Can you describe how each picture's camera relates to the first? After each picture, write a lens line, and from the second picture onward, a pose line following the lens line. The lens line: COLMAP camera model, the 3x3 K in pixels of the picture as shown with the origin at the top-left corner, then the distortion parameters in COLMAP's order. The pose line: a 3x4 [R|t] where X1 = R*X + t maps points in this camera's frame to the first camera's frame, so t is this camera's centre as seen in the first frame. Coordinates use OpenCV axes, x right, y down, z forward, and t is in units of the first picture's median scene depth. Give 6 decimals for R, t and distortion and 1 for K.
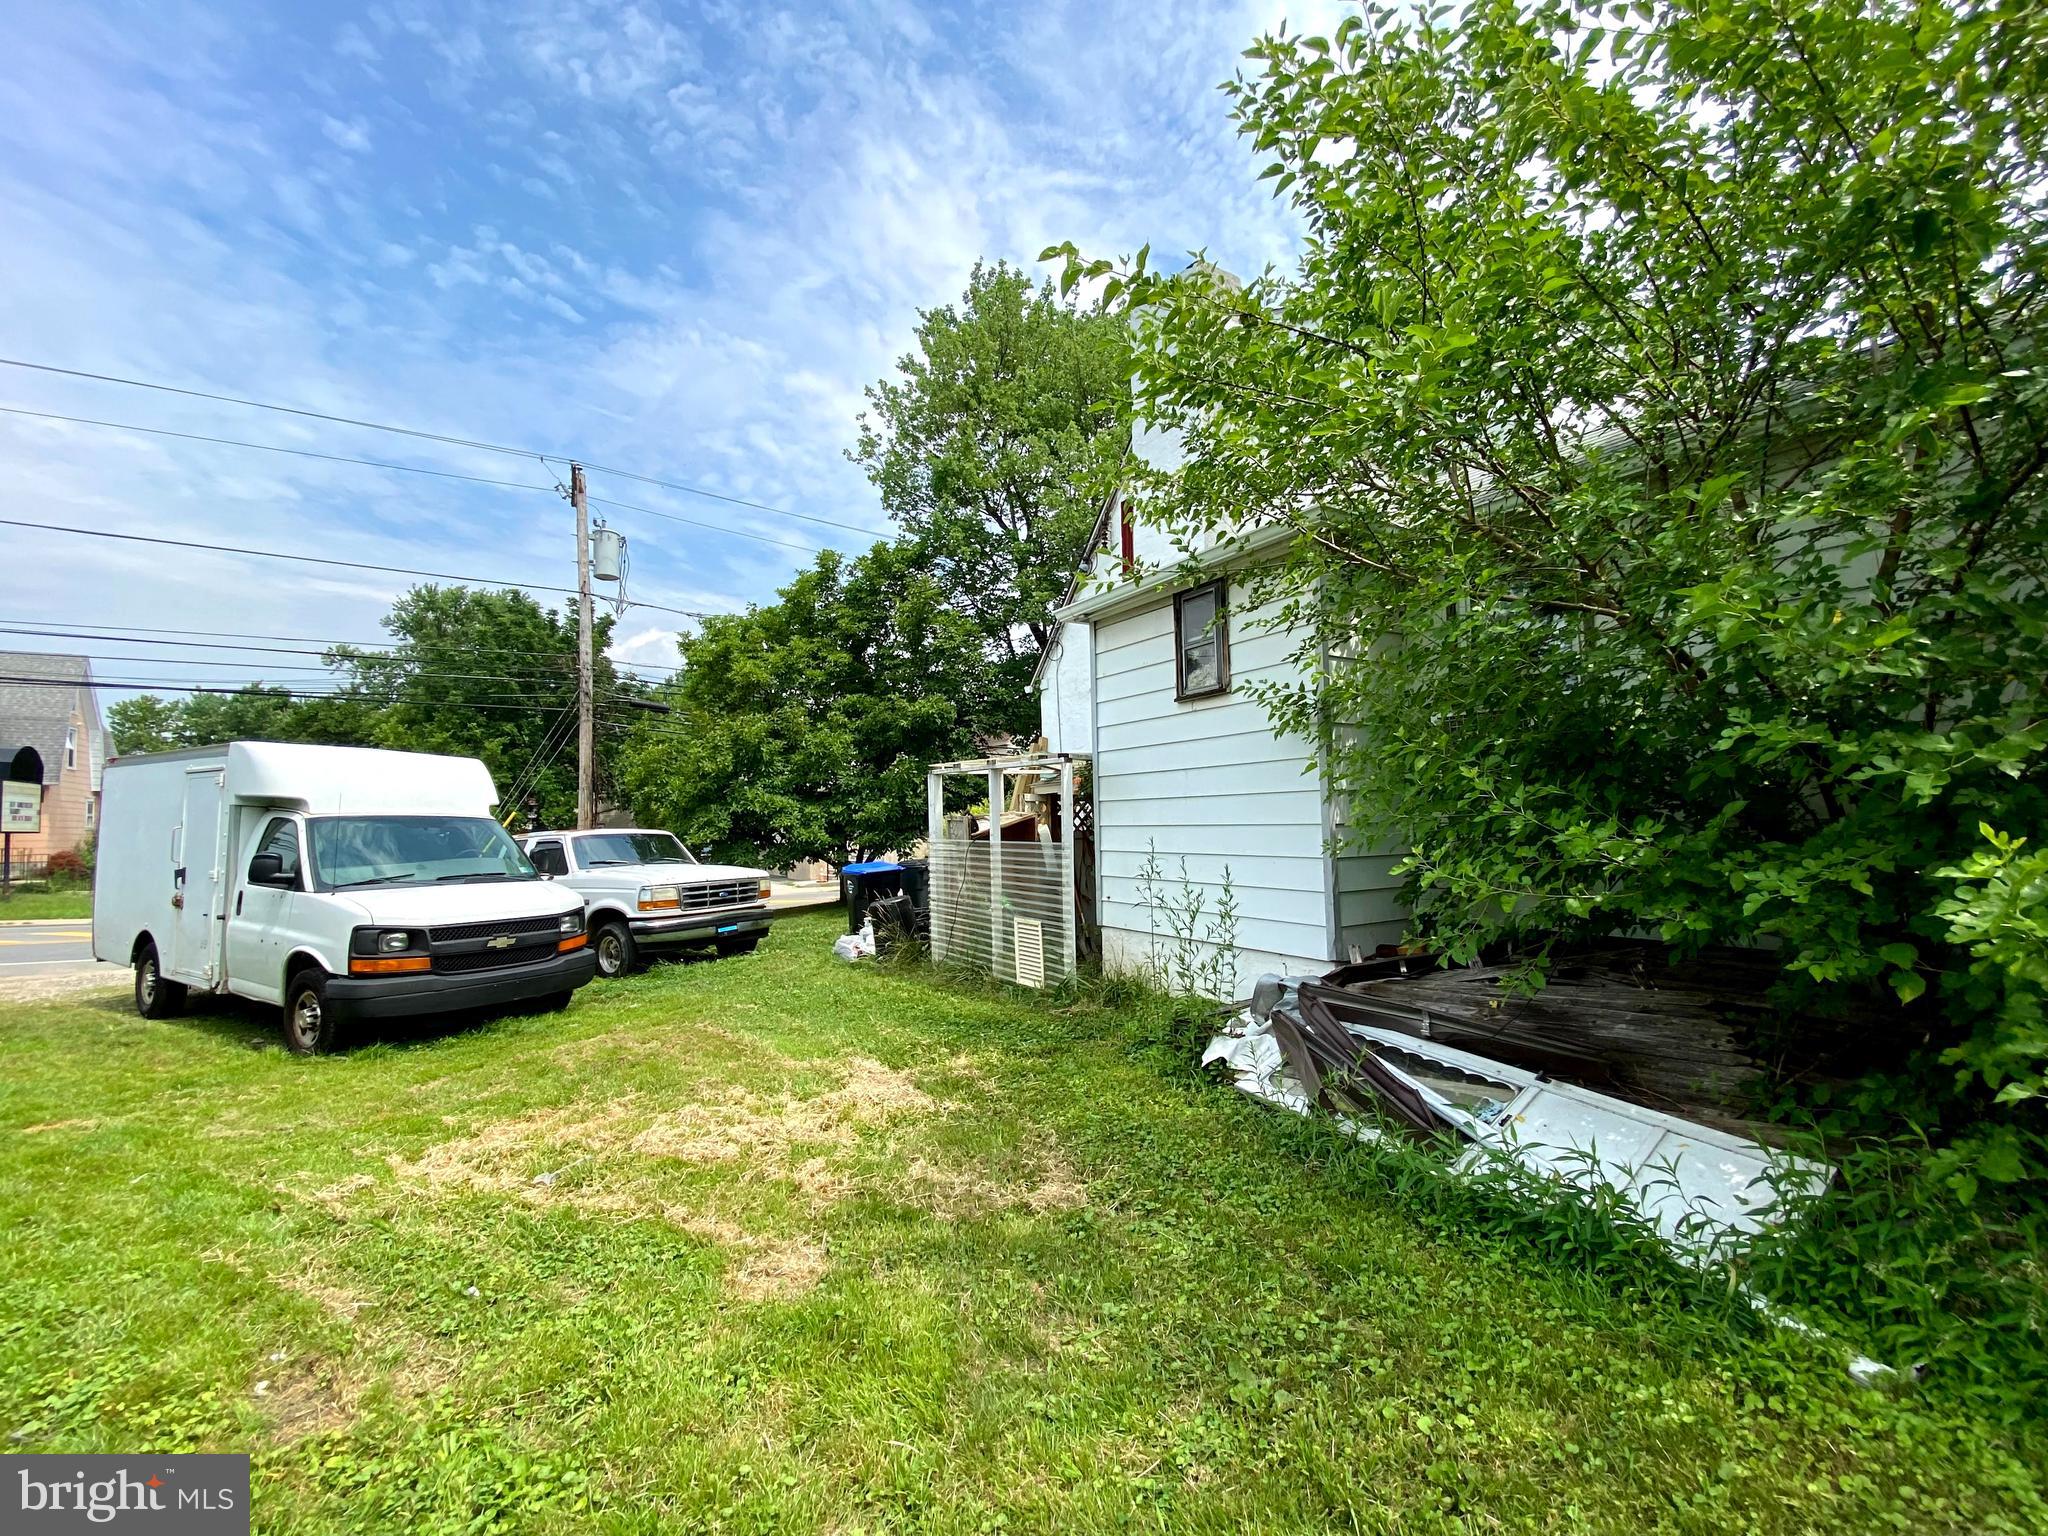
lens RADIAL K [[826.2, 0, 1024.0], [0, 826.2, 768.0], [0, 0, 1]] dist [-0.000069, -0.011023]
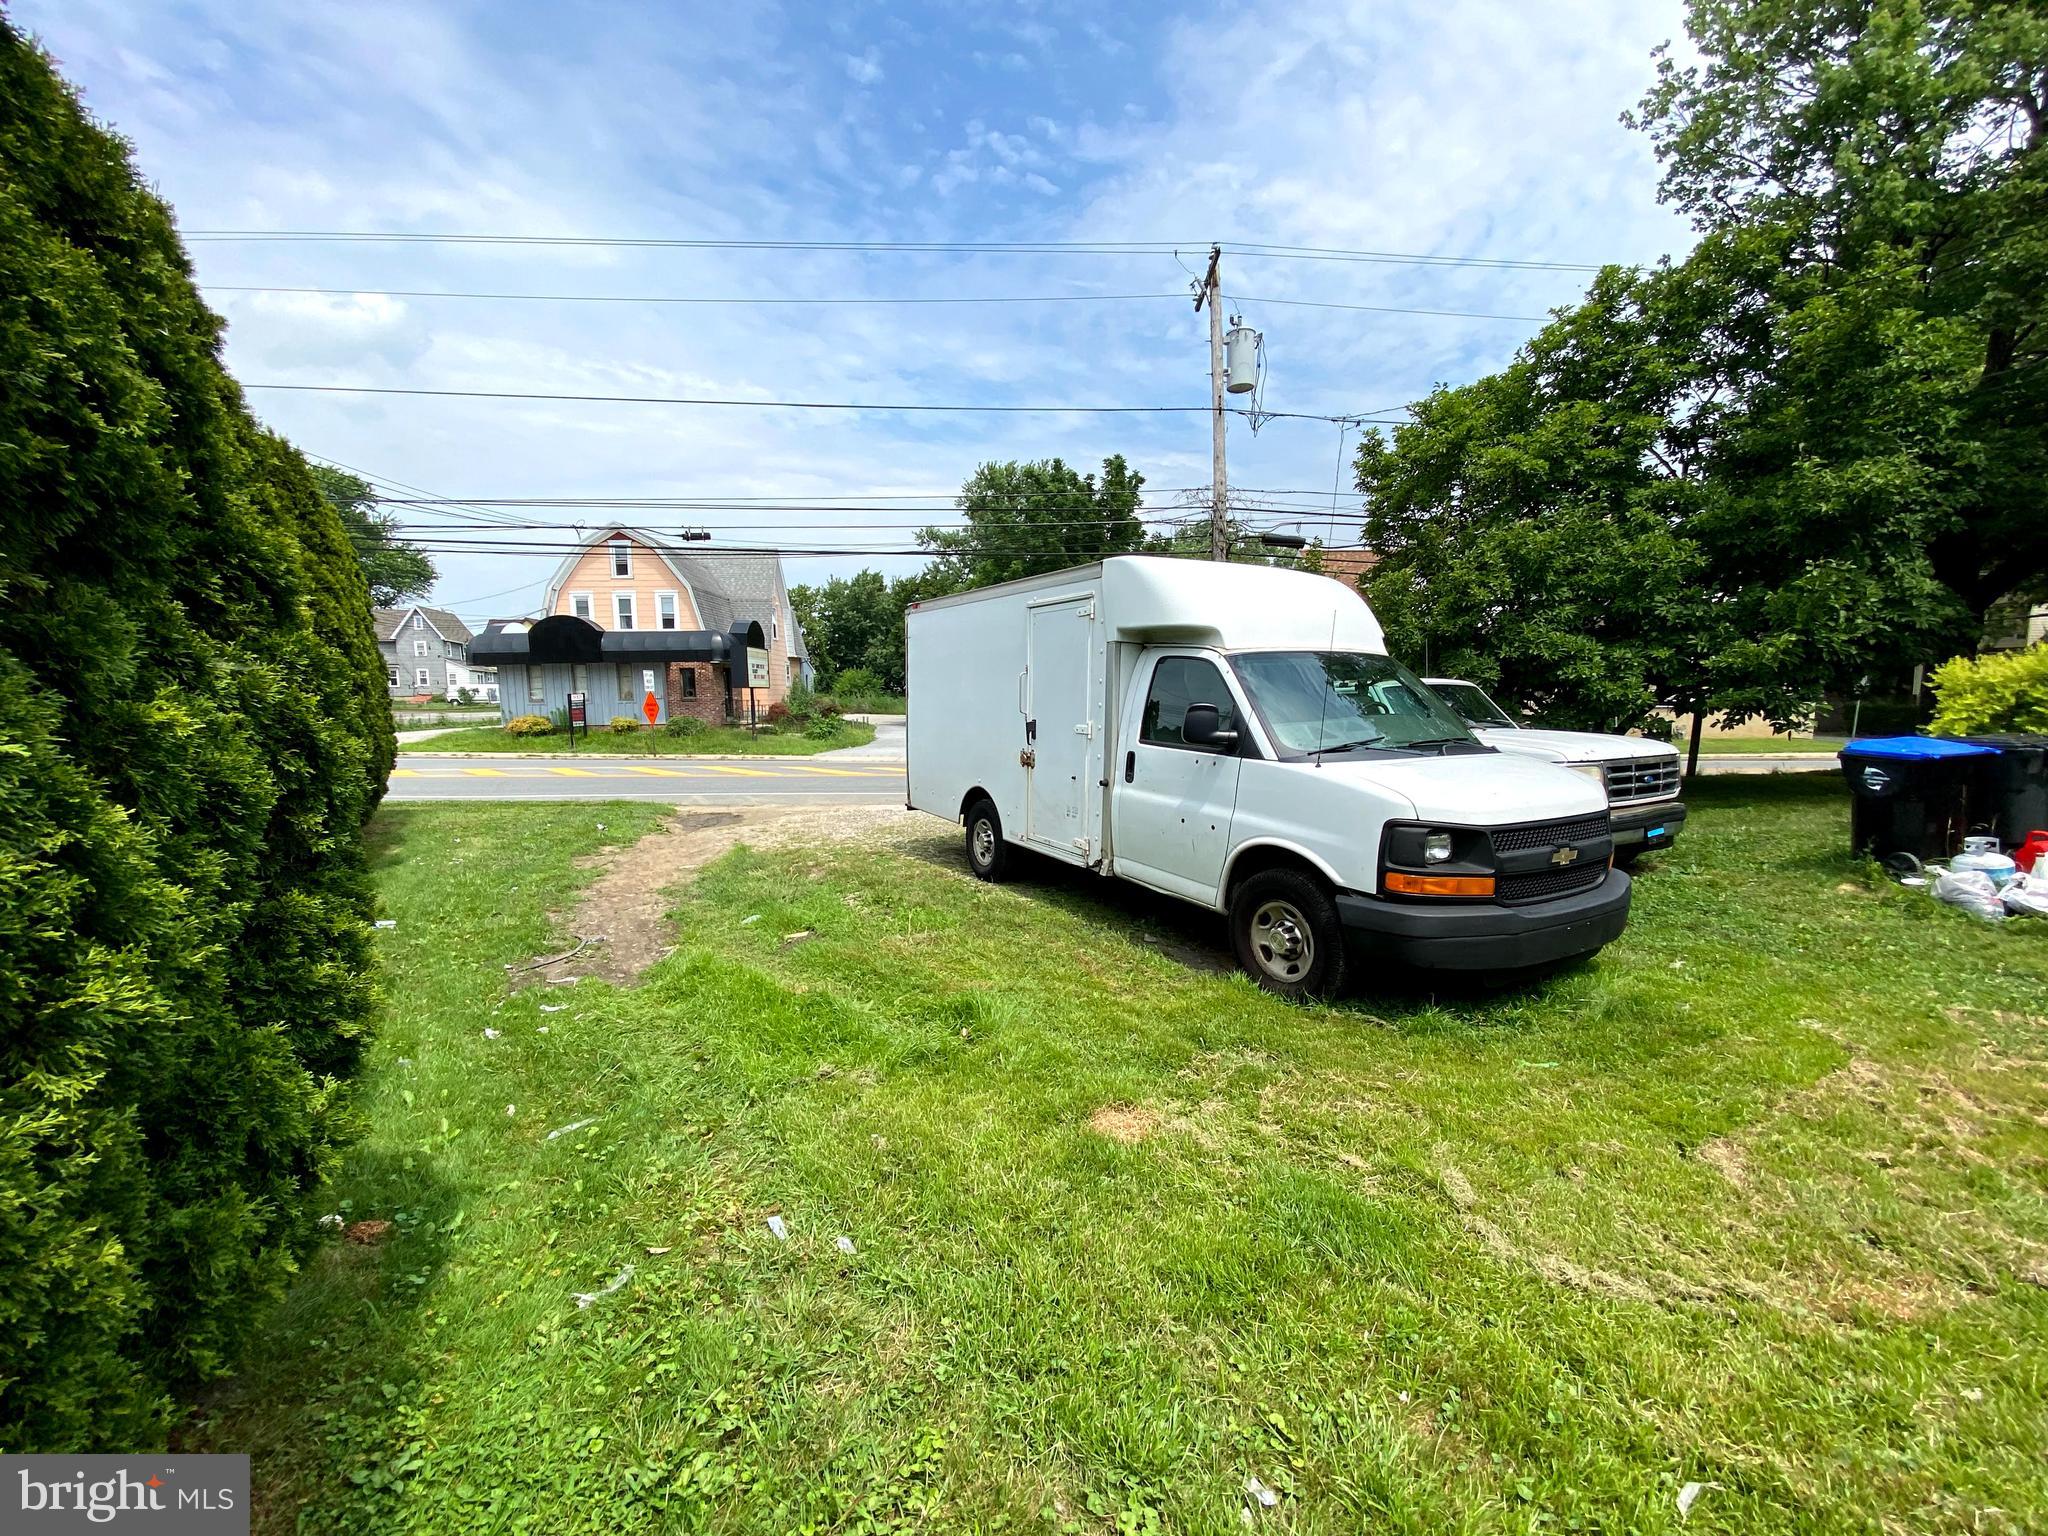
lens RADIAL K [[834.3, 0, 1029.5], [0, 834.3, 778.9], [0, 0, 1]] dist [0.029022, -0.026059]
pose [[0.848657, 0.063518, -0.525116, -0.422938], [0.031544, 0.984919, 0.170116, 0.025370], [0.528002, -0.160934, 0.833855, 0.190872]]
